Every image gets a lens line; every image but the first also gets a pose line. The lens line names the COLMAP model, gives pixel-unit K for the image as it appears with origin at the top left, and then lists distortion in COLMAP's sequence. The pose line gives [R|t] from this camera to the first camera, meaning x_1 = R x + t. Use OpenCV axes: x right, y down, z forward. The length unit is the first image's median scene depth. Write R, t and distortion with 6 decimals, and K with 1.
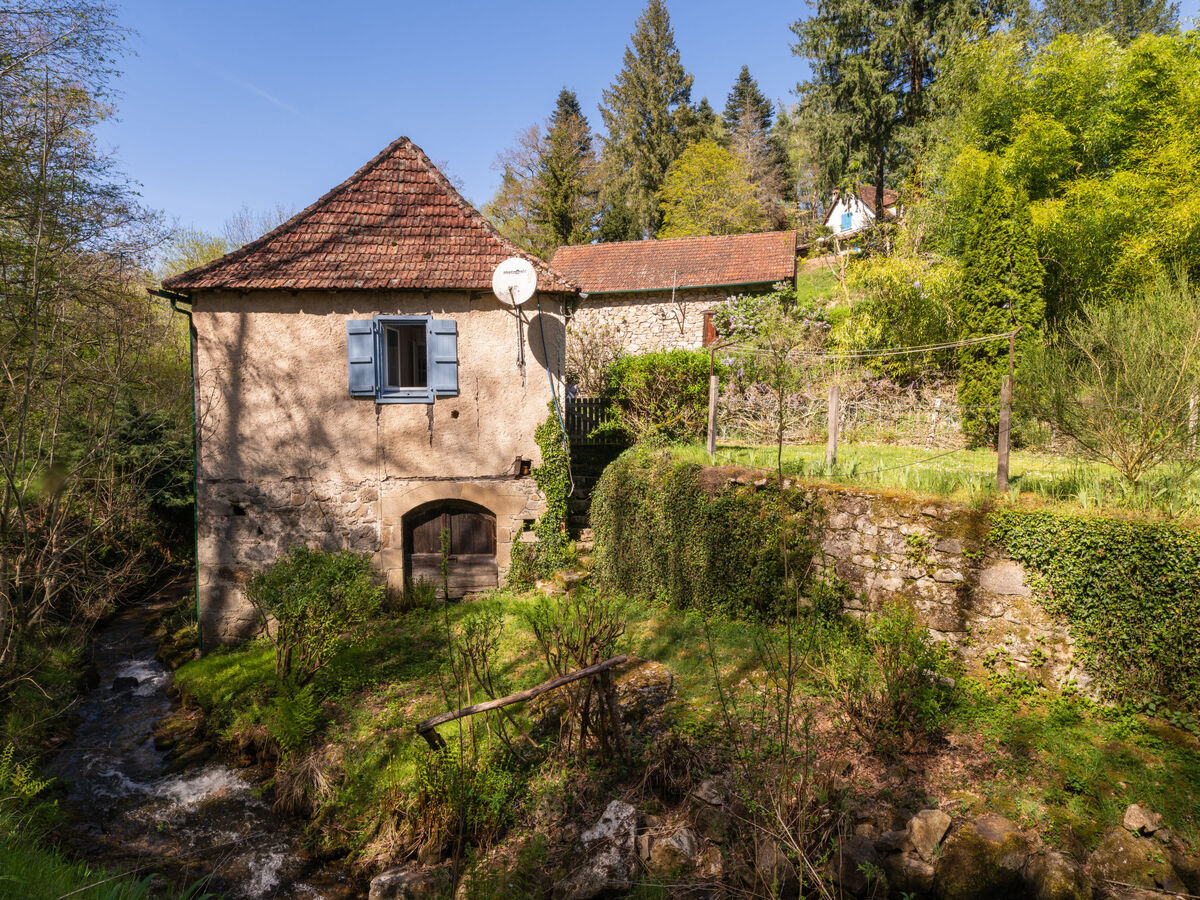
lens RADIAL K [[711.5, 0, 599.2], [0, 711.5, 456.8], [0, 0, 1]] dist [-0.016233, 0.001736]
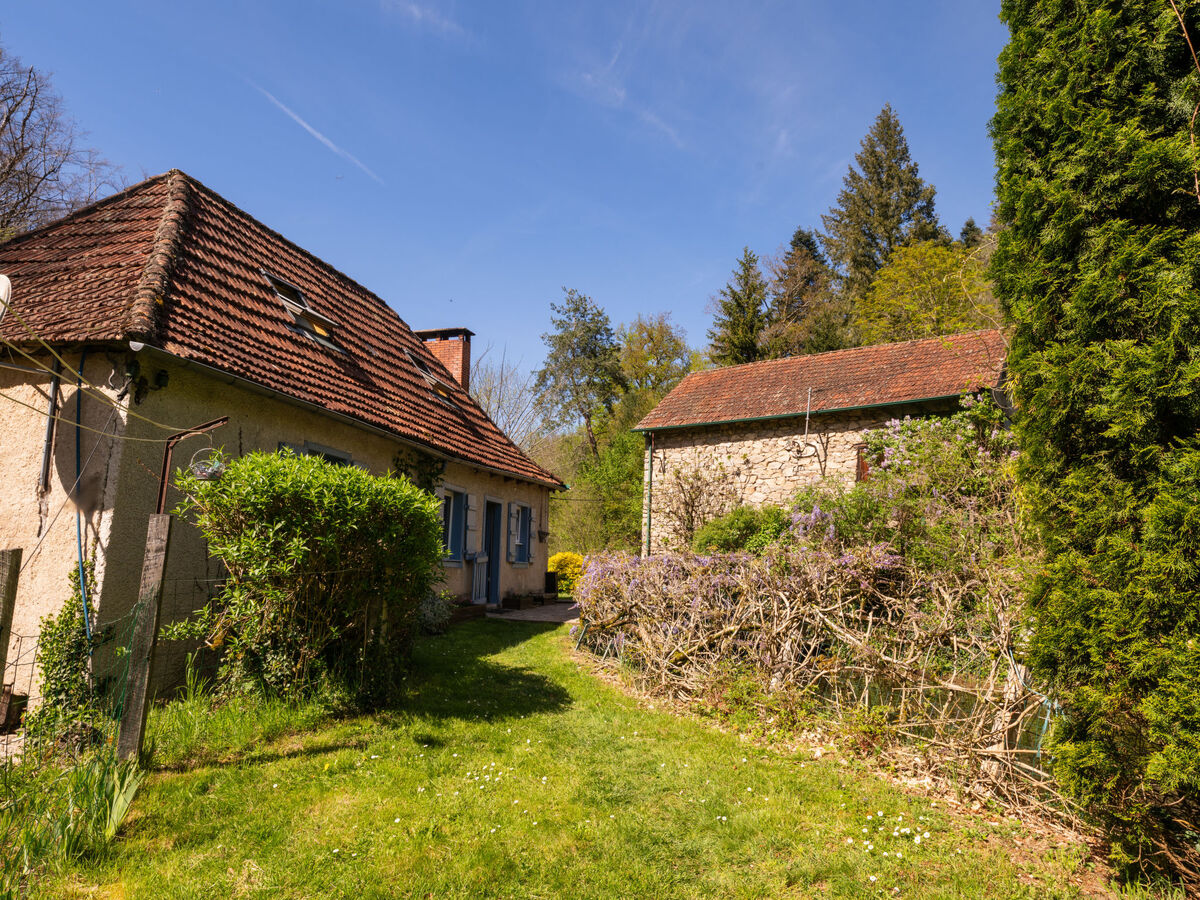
lens RADIAL K [[750.3, 0, 599.8], [0, 750.3, 451.6], [0, 0, 1]] dist [-0.002347, 0.000101]
pose [[0.933121, -0.014733, -0.359261, 0.431356], [-0.066977, 0.974551, -0.213927, -0.070925], [0.353270, 0.223682, 0.908387, 0.654900]]
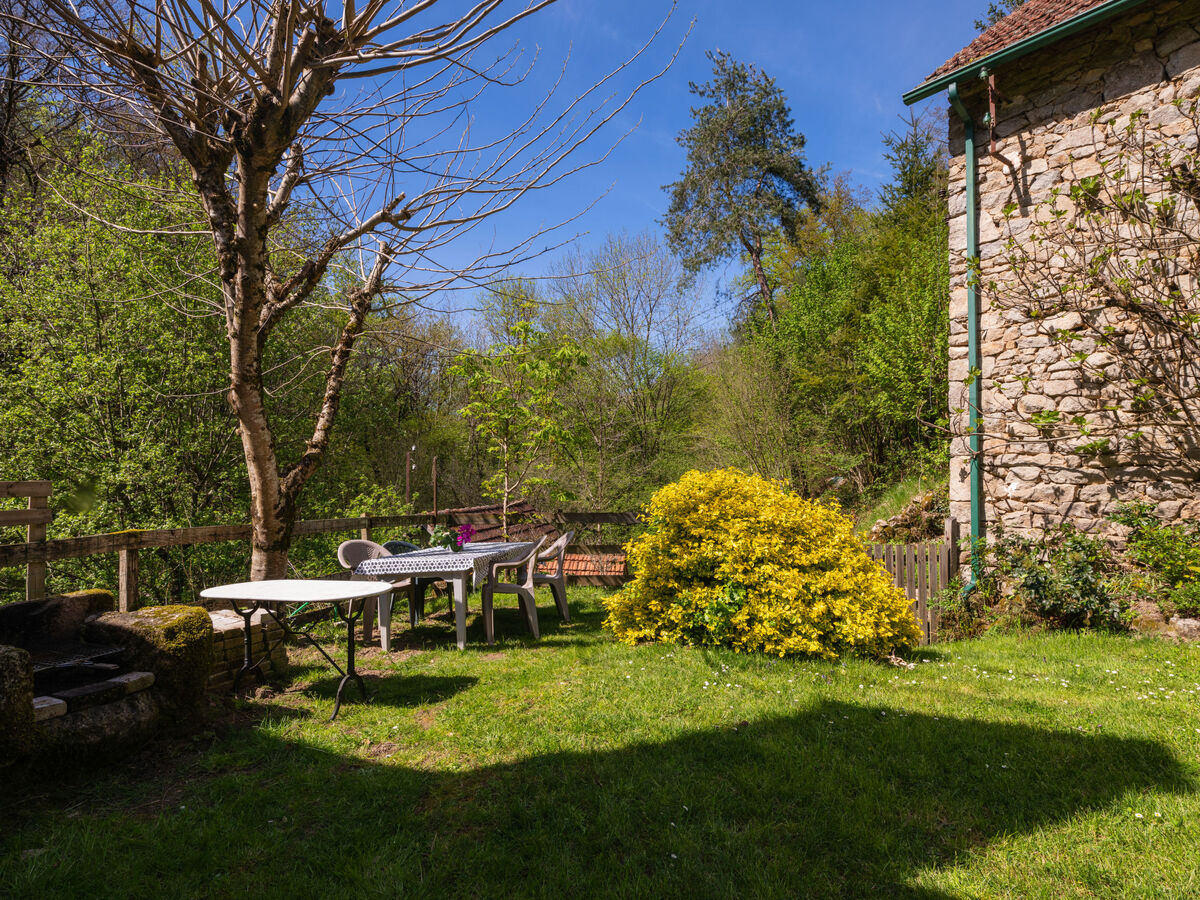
lens RADIAL K [[671.0, 0, 587.9], [0, 671.0, 453.6], [0, 0, 1]] dist [-0.003569, -0.002064]
pose [[0.808948, -0.009487, -0.587803, -0.124990], [-0.048722, 0.995348, -0.083116, -0.190998], [0.585857, 0.095875, 0.804723, 1.960430]]
